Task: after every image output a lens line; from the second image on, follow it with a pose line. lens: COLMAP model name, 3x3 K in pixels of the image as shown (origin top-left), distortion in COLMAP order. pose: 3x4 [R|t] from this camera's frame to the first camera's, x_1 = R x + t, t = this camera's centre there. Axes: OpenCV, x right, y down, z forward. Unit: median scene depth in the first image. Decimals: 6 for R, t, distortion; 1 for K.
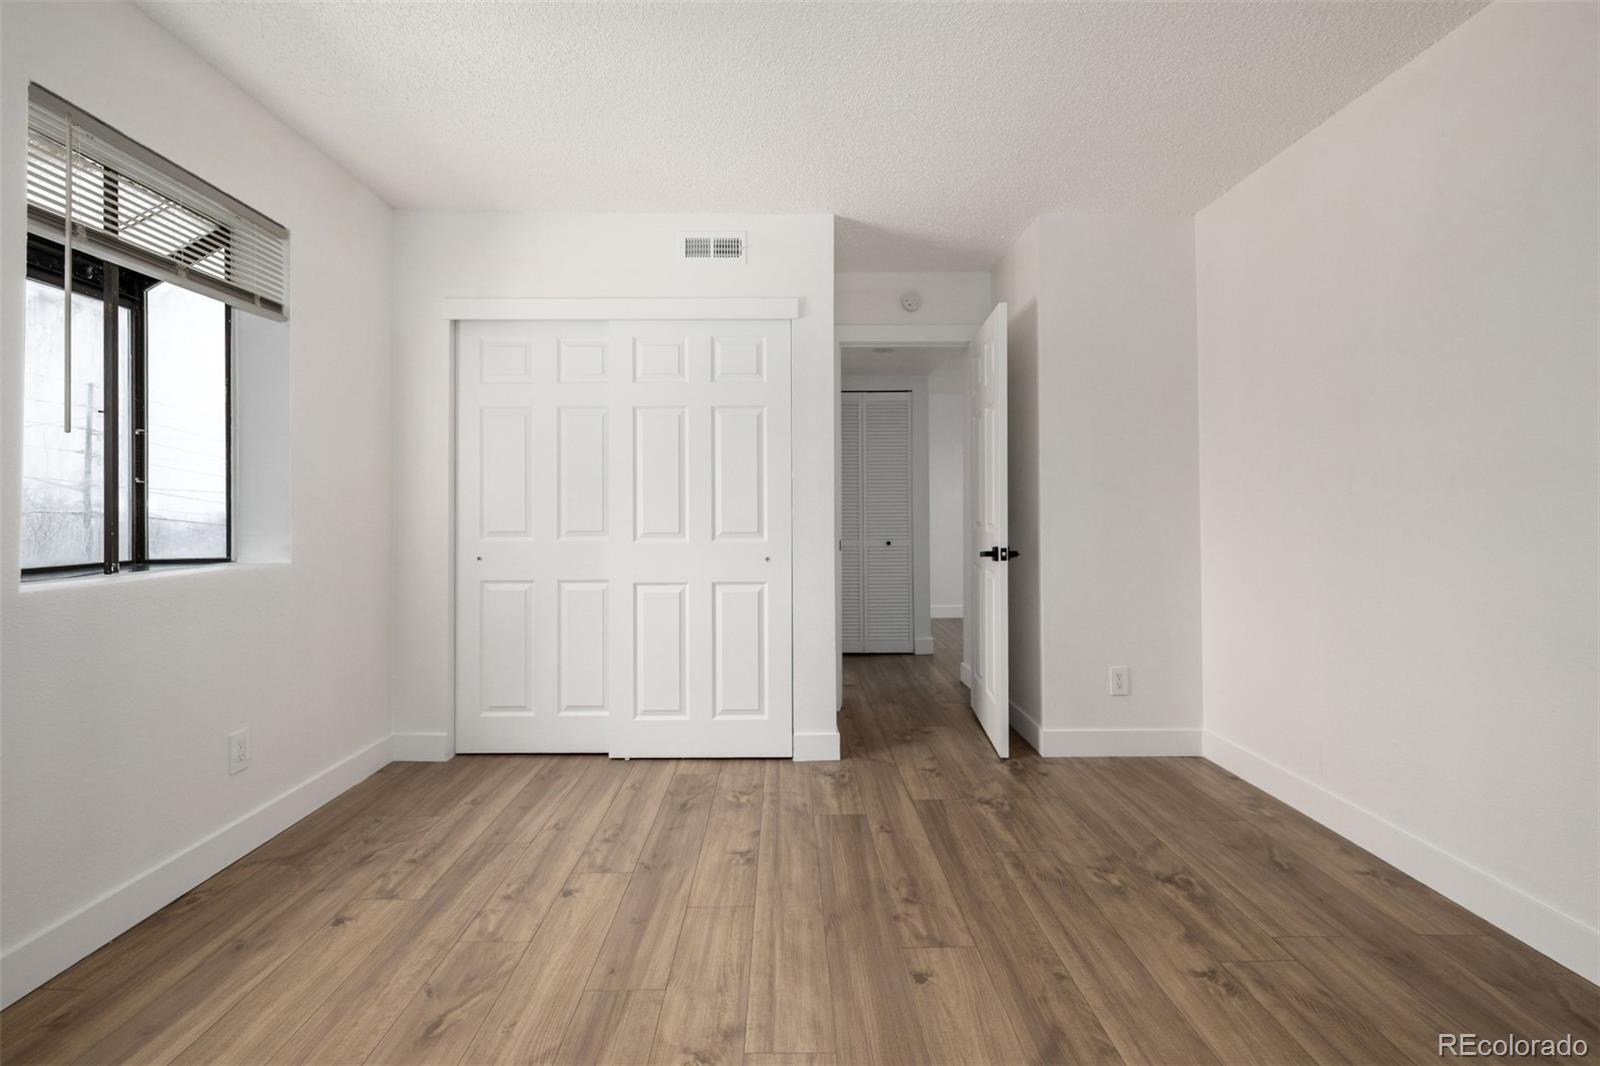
lens RADIAL K [[671.2, 0, 794.8], [0, 671.2, 516.0], [0, 0, 1]] dist [0.001173, 0.000126]
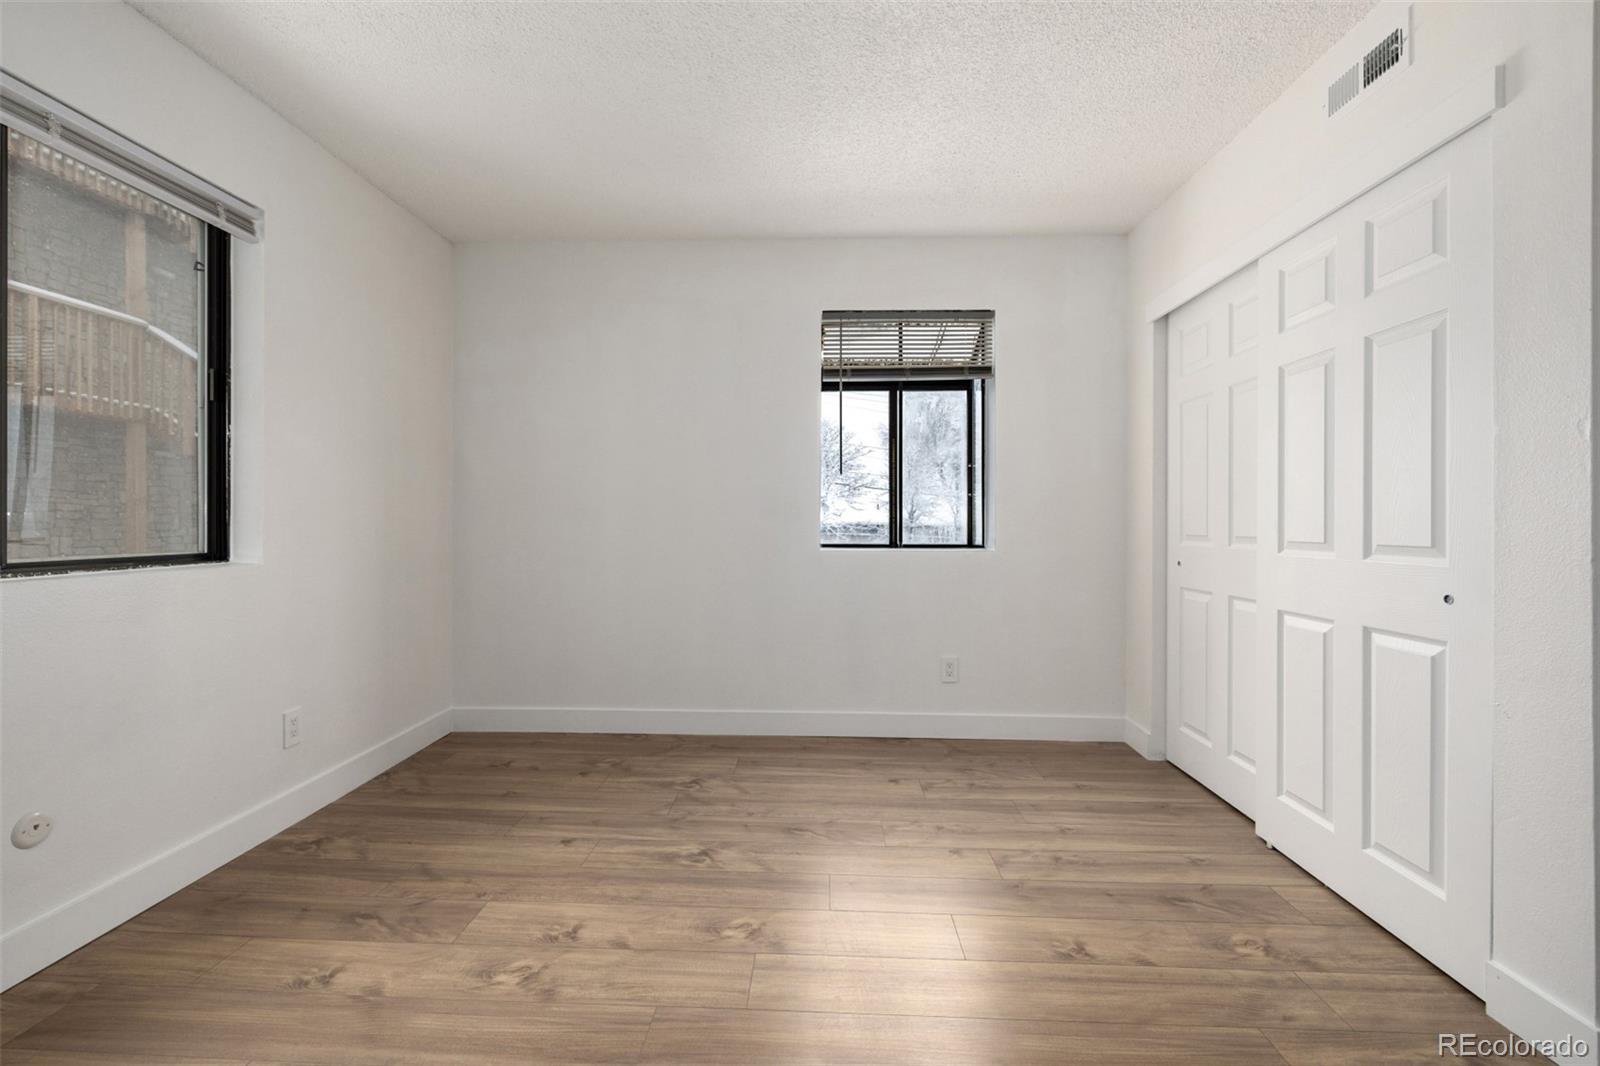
lens RADIAL K [[671.2, 0, 793.9], [0, 671.2, 528.5], [0, 0, 1]] dist [0.001173, 0.000126]
pose [[-0.059085, 0.013637, -0.998160, 0.617037], [-0.002988, 0.999900, 0.013838, 0.003315], [0.998248, 0.003800, -0.059038, 0.616256]]
